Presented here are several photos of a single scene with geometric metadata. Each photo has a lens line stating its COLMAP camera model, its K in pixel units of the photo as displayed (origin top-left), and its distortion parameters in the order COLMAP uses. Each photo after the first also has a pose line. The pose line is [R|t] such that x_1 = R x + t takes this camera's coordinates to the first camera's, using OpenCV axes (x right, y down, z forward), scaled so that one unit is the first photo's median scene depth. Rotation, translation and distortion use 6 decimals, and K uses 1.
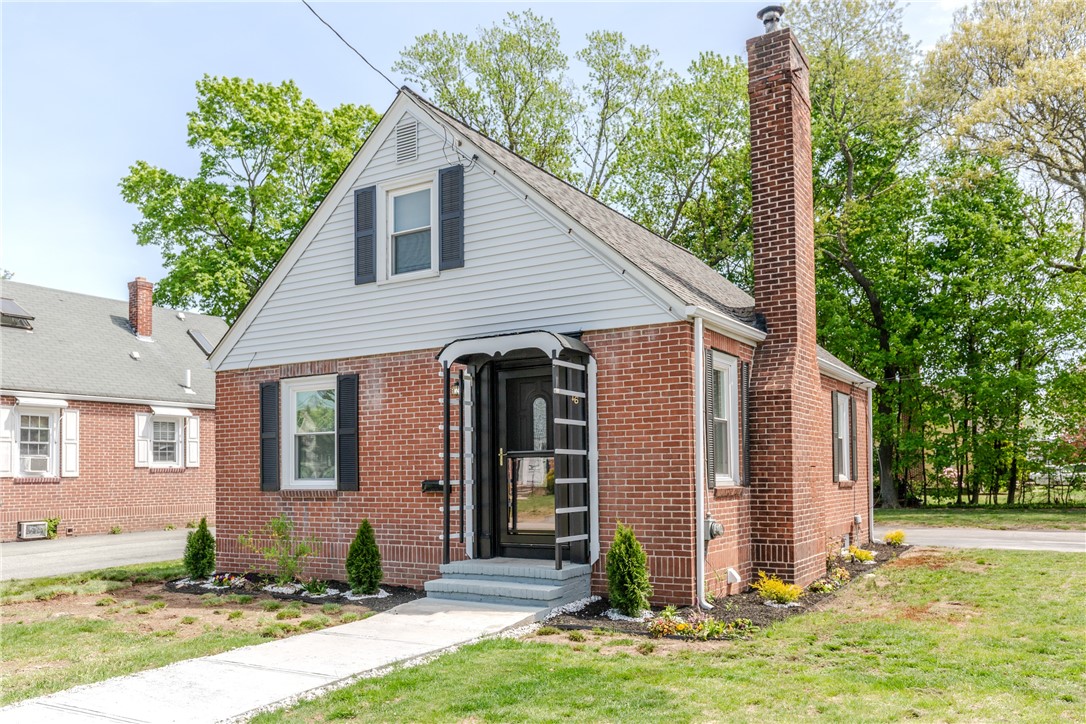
lens RADIAL K [[867.9, 0, 539.8], [0, 867.9, 458.0], [0, 0, 1]] dist [-0.005519, 0.004931]
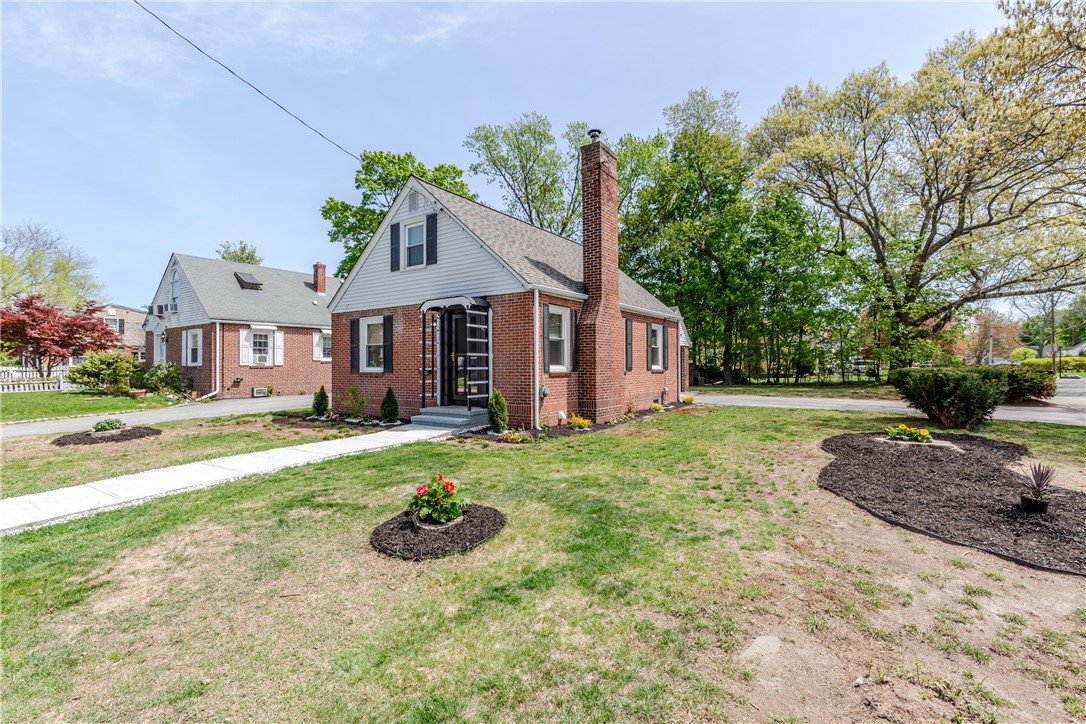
lens RADIAL K [[489.3, 0, 542.2], [0, 489.3, 364.4], [0, 0, 1]] dist [0.003915, 0.000126]
pose [[0.998171, 0.004667, -0.060275, 0.214927], [-0.003623, 0.999842, 0.017422, -0.003379], [0.060347, -0.017172, 0.998030, -0.129564]]
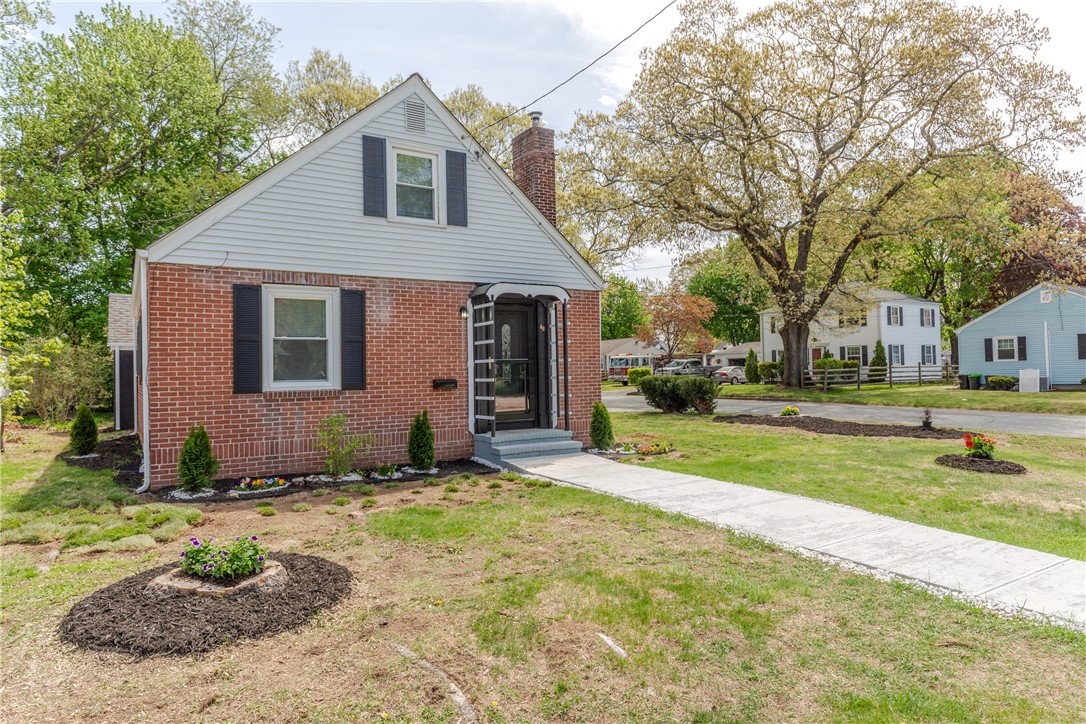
lens RADIAL K [[657.3, 0, 543.0], [0, 657.3, 362.0], [0, 0, 1]] dist [0.001868, 0.000147]
pose [[0.439337, 0.016731, 0.898167, -0.918420], [-0.003280, 0.999850, -0.017020, 0.014712], [-0.898317, 0.004532, 0.439325, 0.395318]]
